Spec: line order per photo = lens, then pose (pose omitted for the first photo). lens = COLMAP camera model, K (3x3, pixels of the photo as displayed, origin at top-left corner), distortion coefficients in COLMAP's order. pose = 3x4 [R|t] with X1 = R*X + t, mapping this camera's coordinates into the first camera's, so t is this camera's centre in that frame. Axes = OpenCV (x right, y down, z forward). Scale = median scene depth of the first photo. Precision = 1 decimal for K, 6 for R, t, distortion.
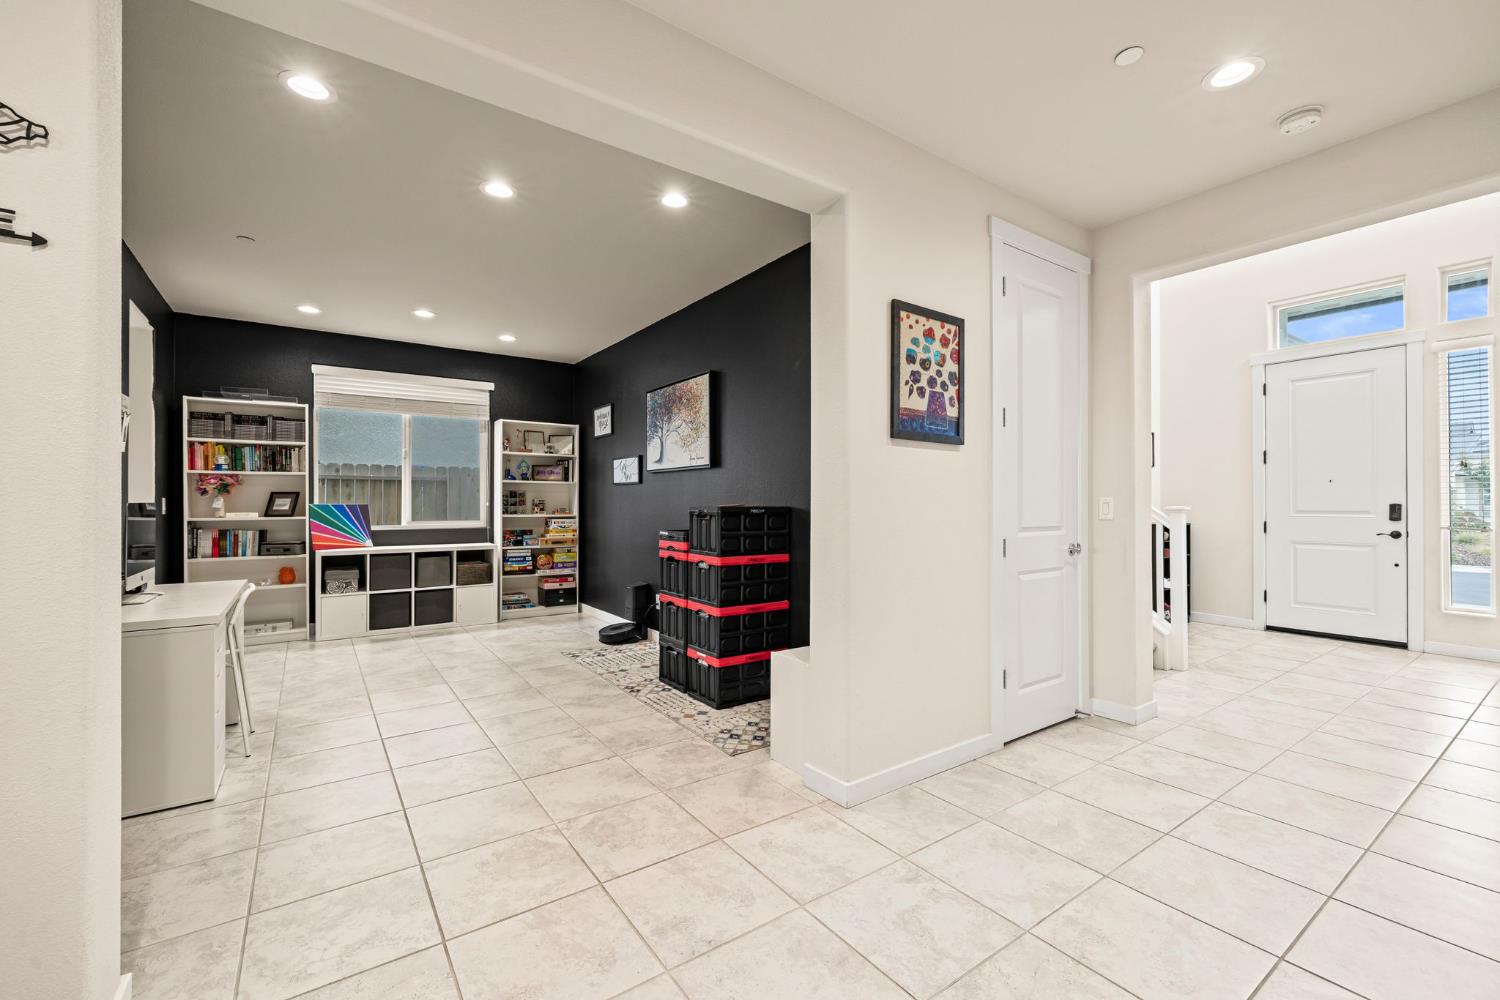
lens RADIAL K [[624.0, 0, 745.3], [0, 624.0, 505.8], [0, 0, 1]] dist [0.000449, -0.001821]
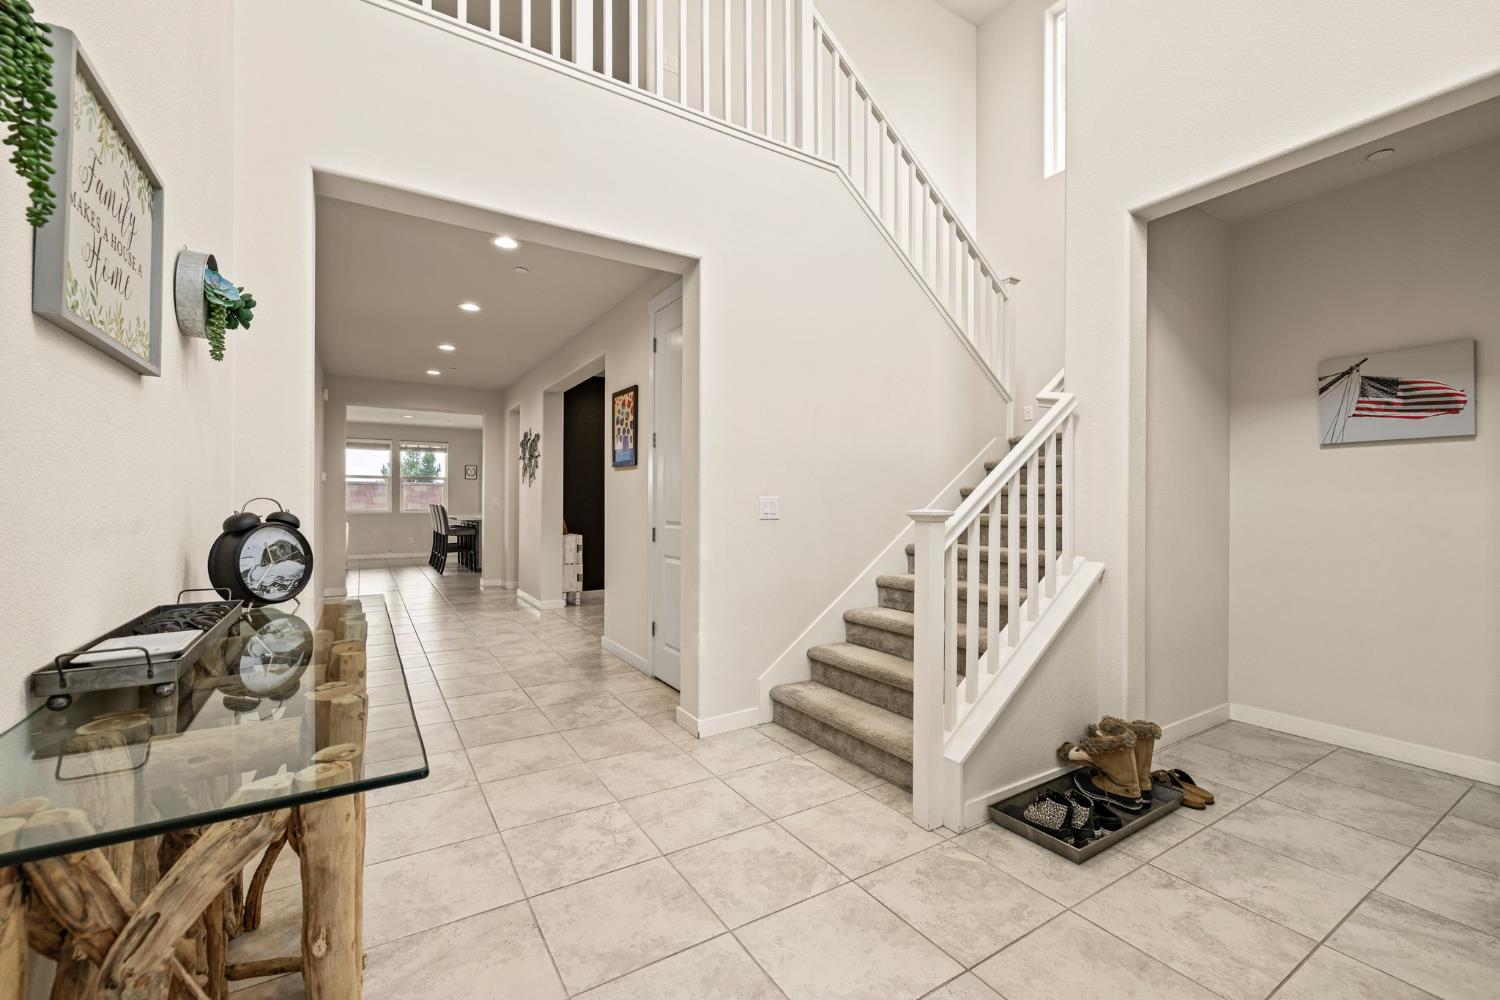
lens RADIAL K [[624.0, 0, 751.7], [0, 624.0, 497.4], [0, 0, 1]] dist [0.000449, -0.001821]
pose [[-0.048562, -0.000478, -0.998820, 1.938495], [-0.001488, 0.999999, -0.000406, -0.015473], [0.998819, 0.001467, -0.048563, 1.392293]]
